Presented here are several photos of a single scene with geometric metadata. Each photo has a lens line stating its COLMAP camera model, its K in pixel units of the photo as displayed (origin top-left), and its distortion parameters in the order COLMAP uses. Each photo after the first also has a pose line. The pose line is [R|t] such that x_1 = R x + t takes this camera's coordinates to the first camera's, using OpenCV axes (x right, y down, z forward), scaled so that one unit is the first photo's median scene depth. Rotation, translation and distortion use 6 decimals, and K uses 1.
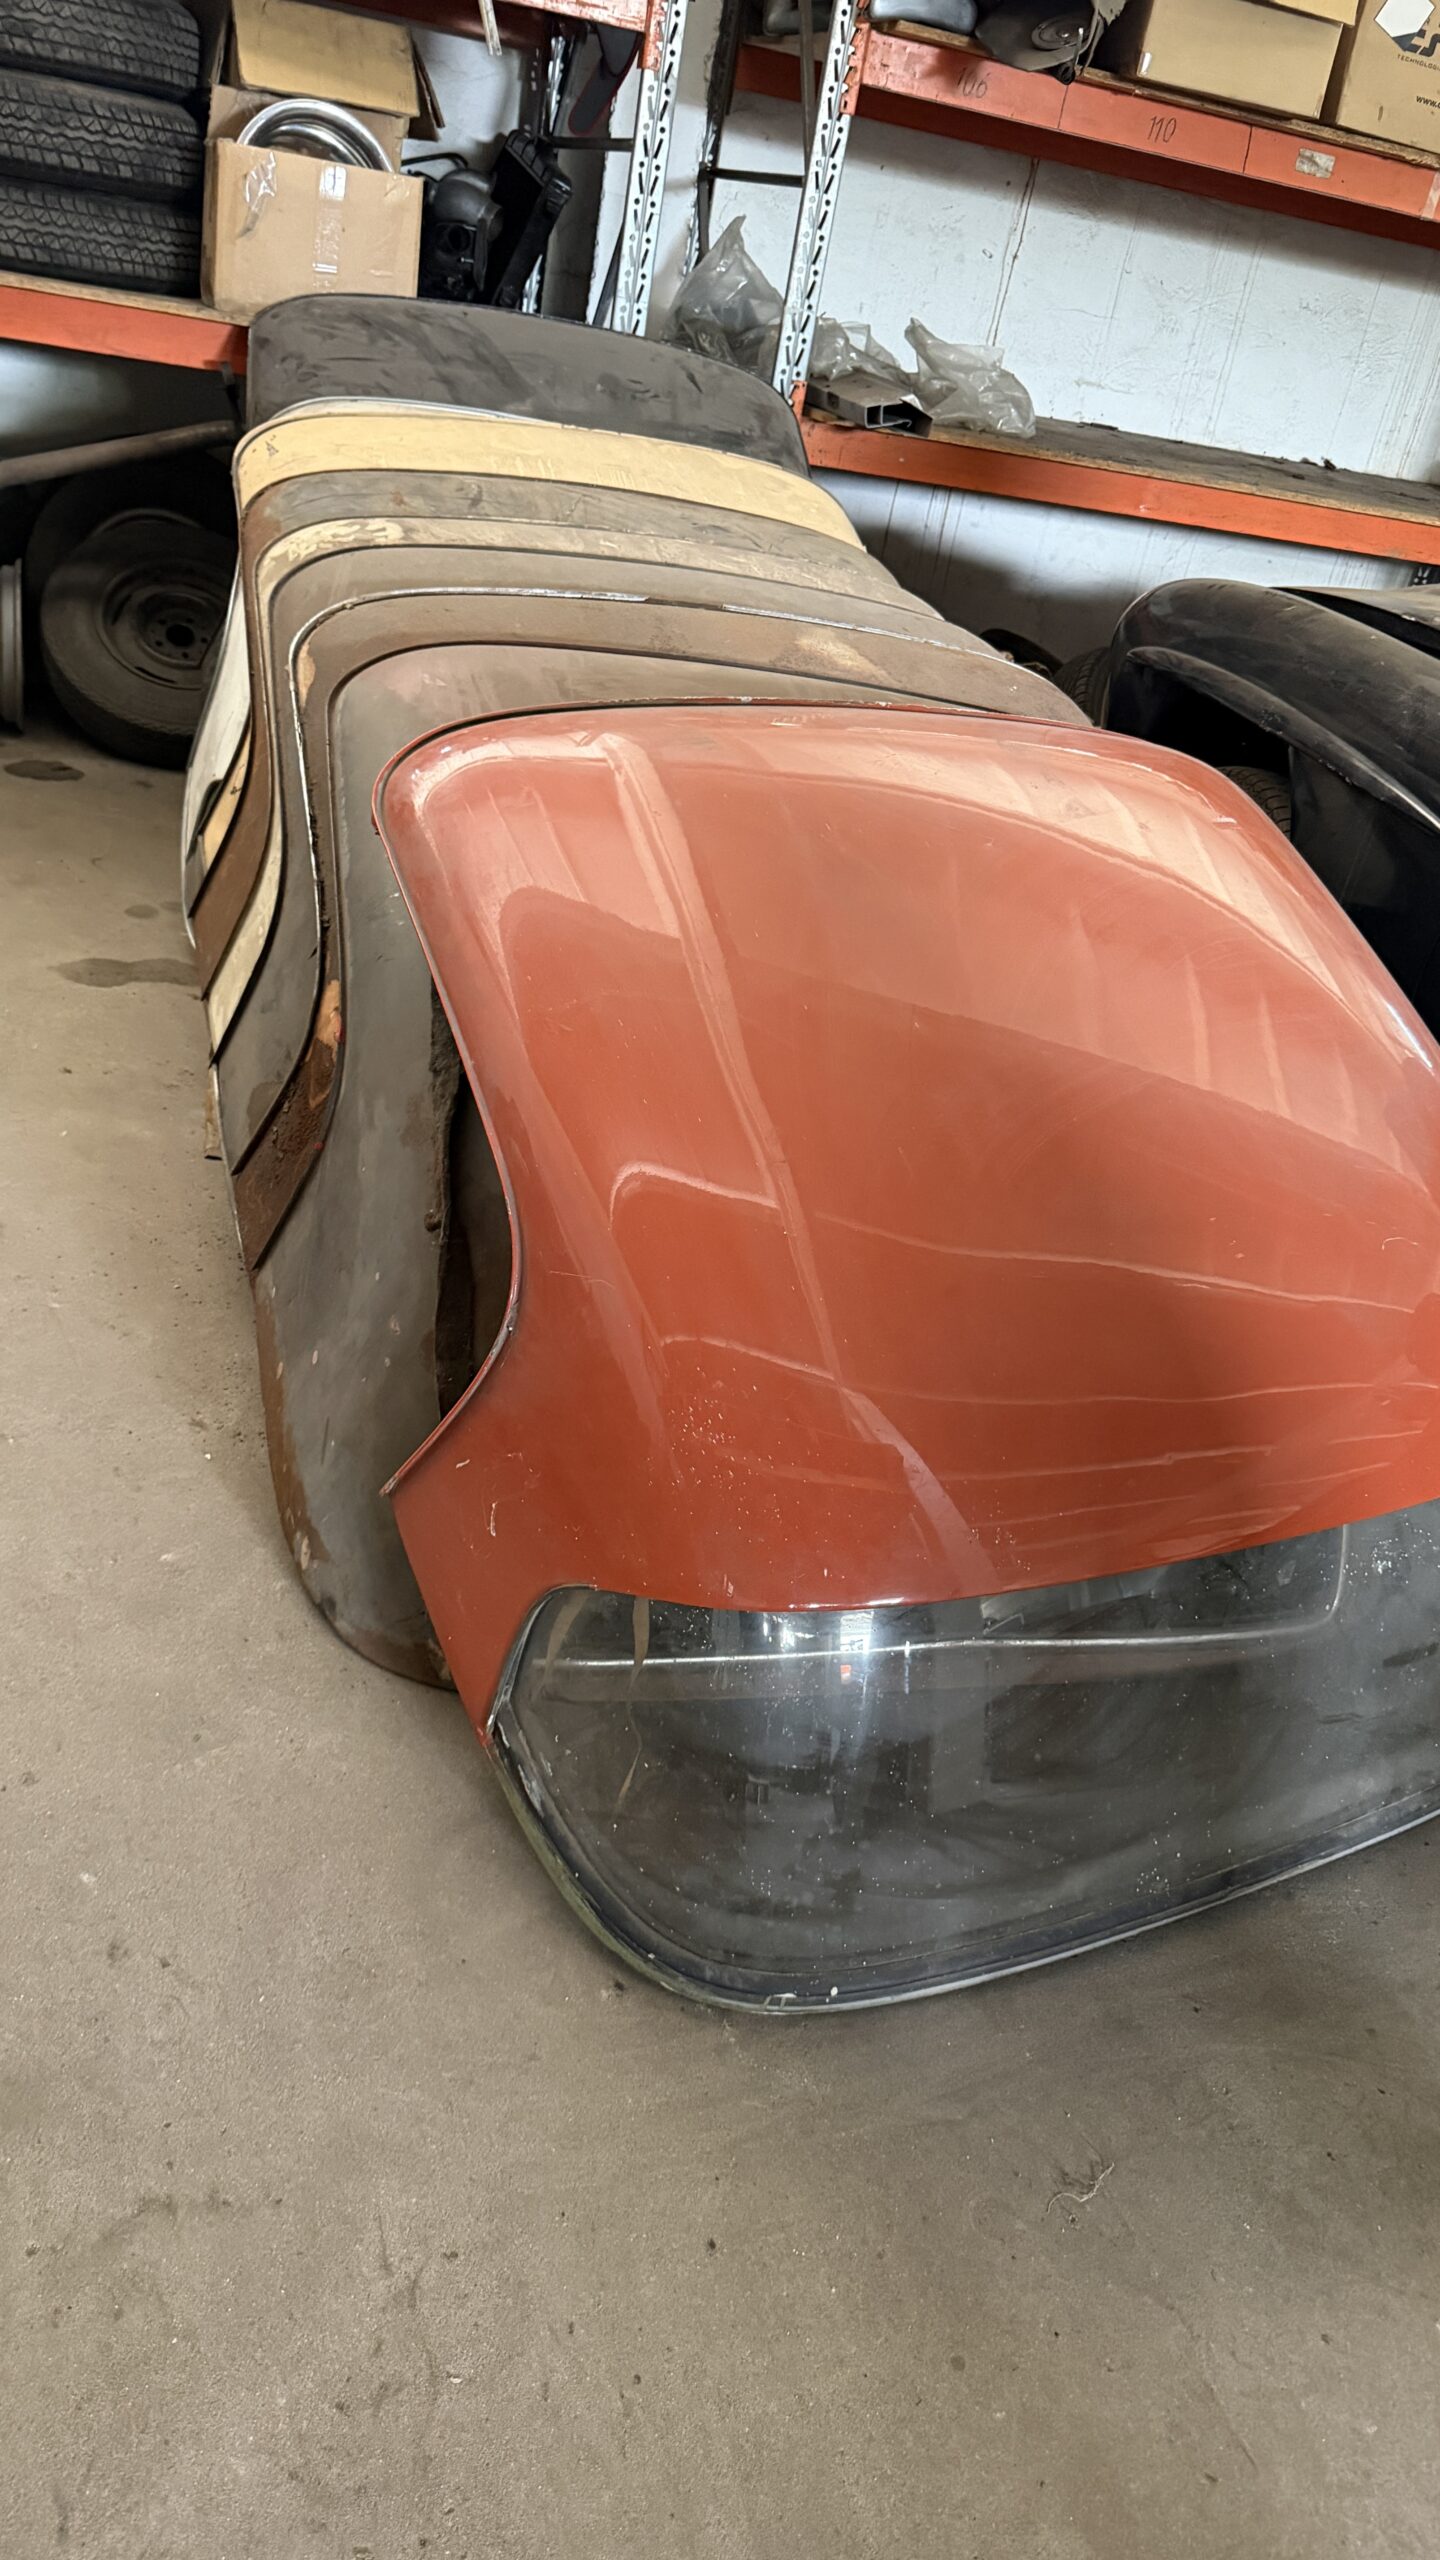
lens RADIAL K [[1881.2, 0, 733.4], [0, 1881.2, 1267.4], [0, 0, 1]] dist [0.015814, -0.025365]
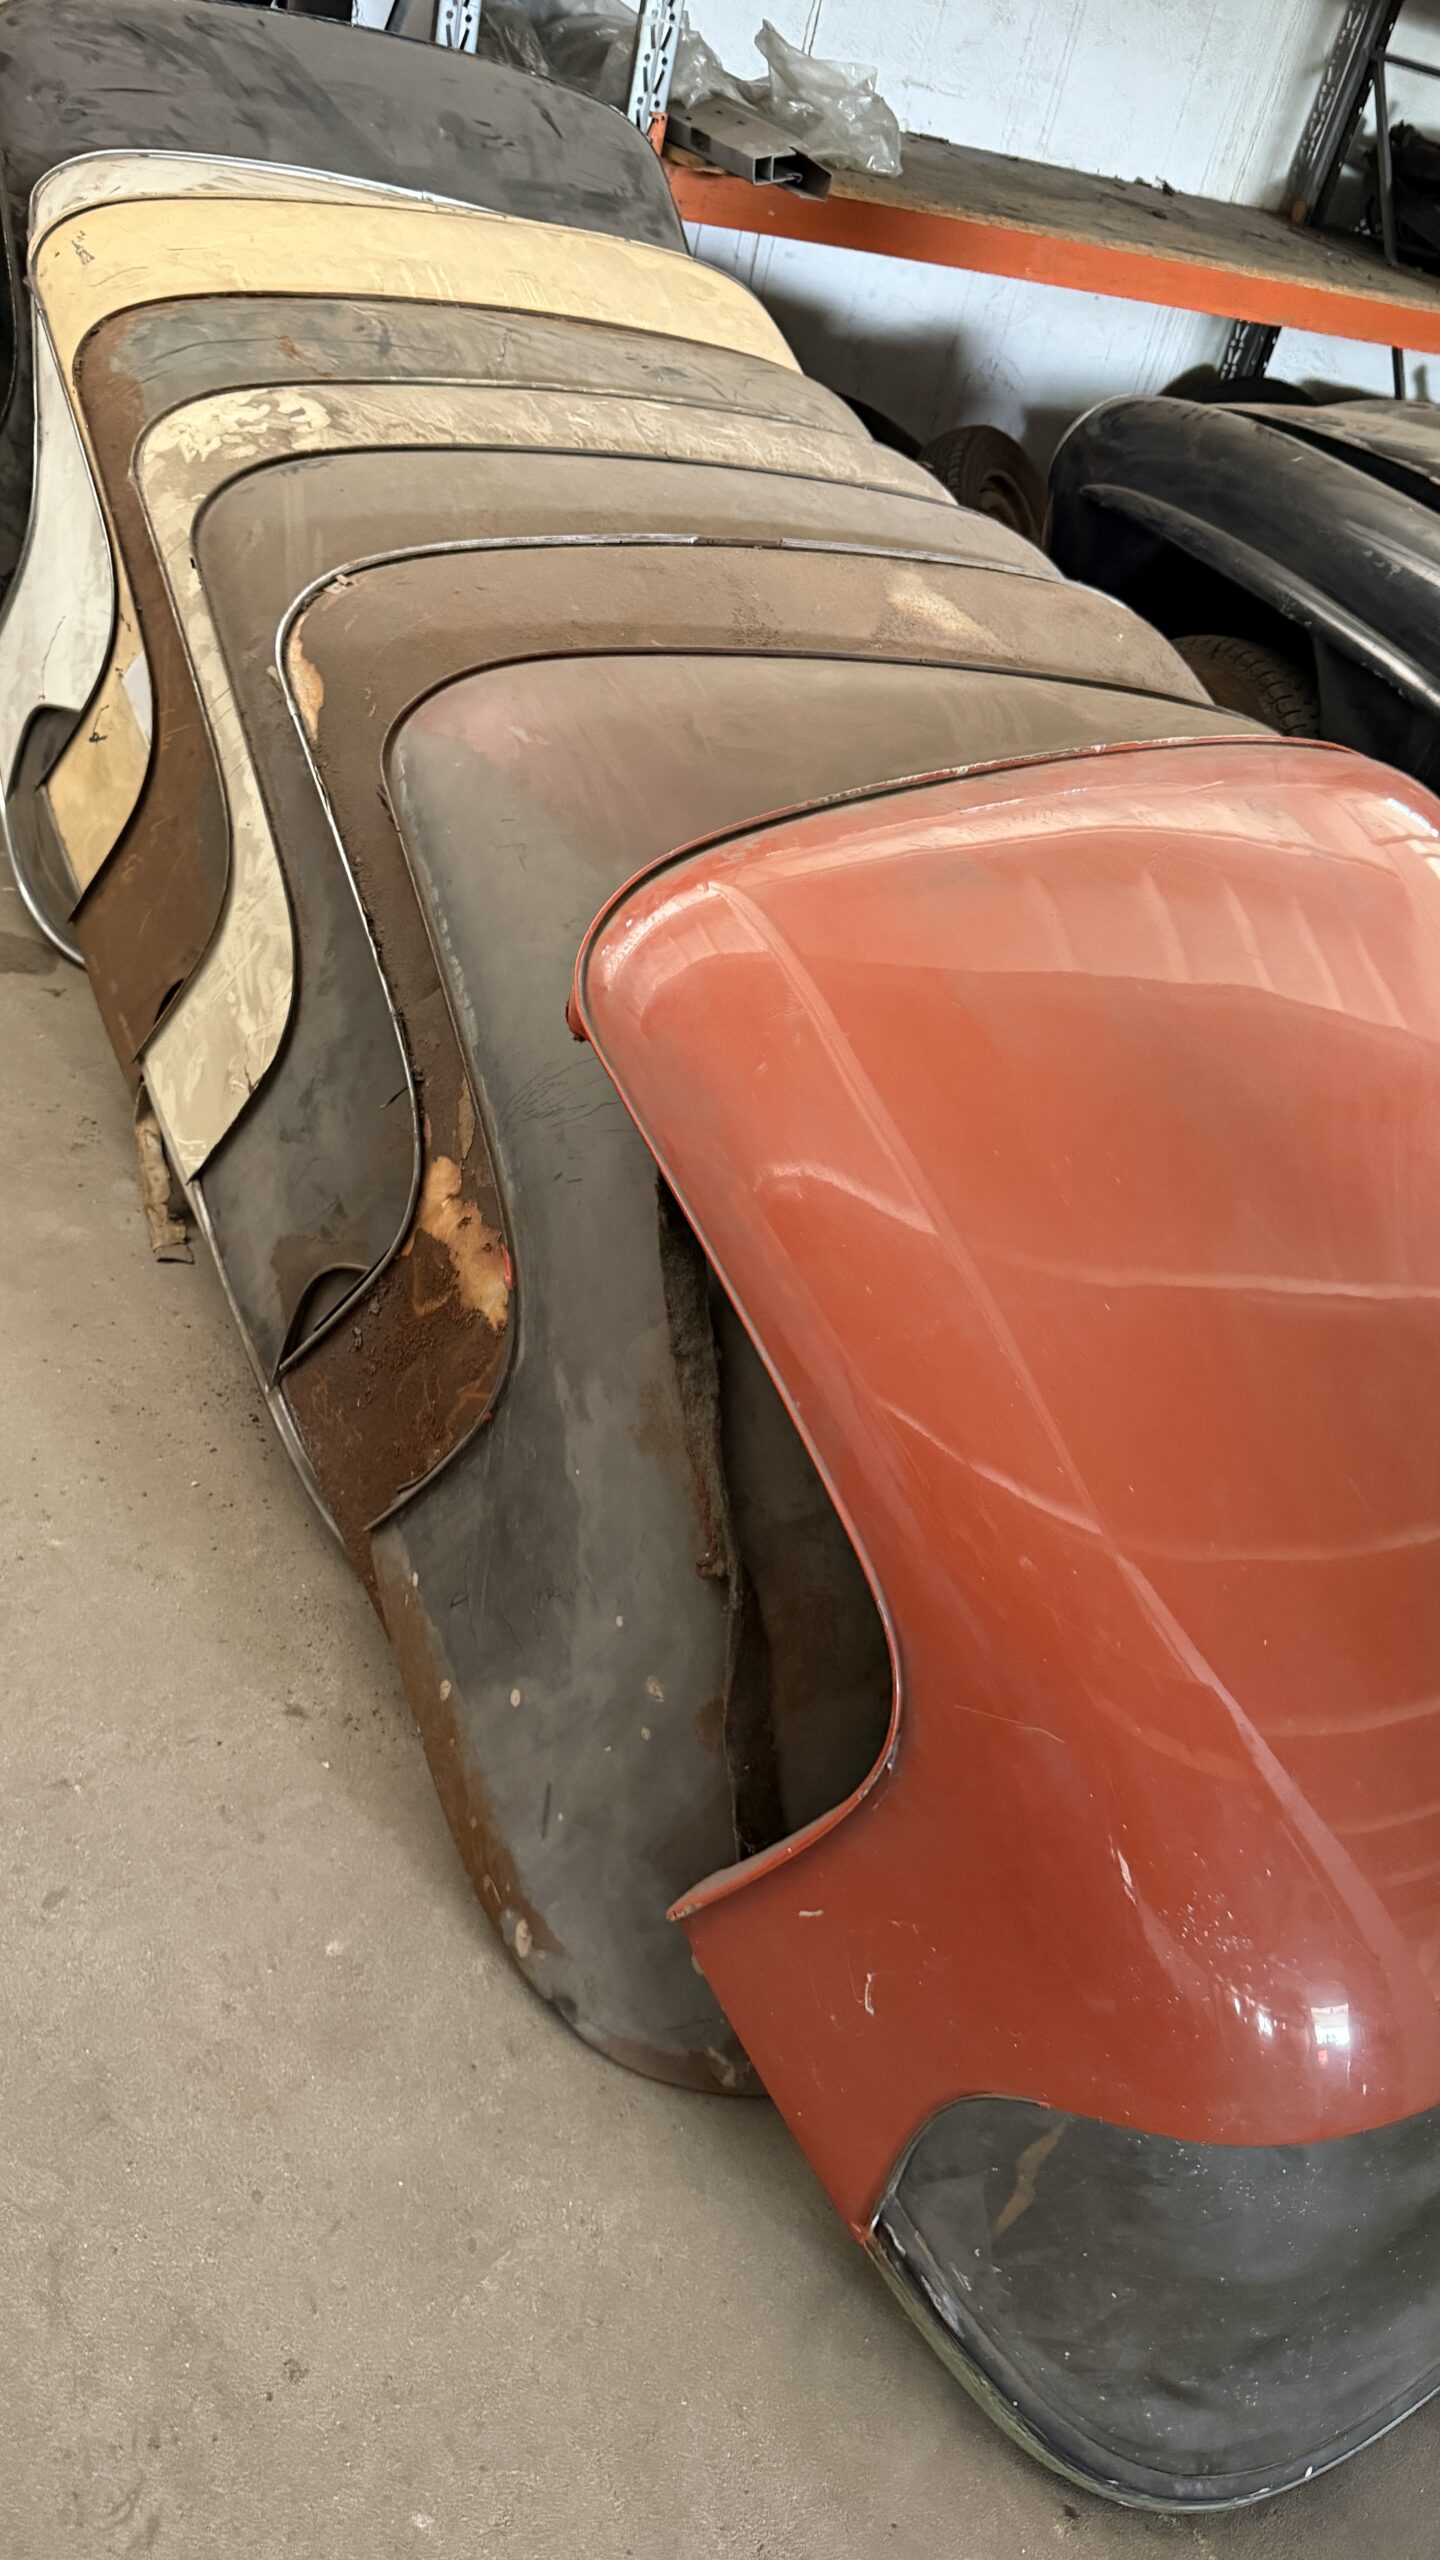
lens RADIAL K [[1881.2, 0, 711.6], [0, 1881.2, 1270.9], [0, 0, 1]] dist [0.015814, -0.025365]
pose [[0.982070, -0.073016, 0.173803, -0.153890], [0.041592, 0.983148, 0.178016, -0.152349], [-0.183872, -0.167595, 0.968557, 0.149214]]
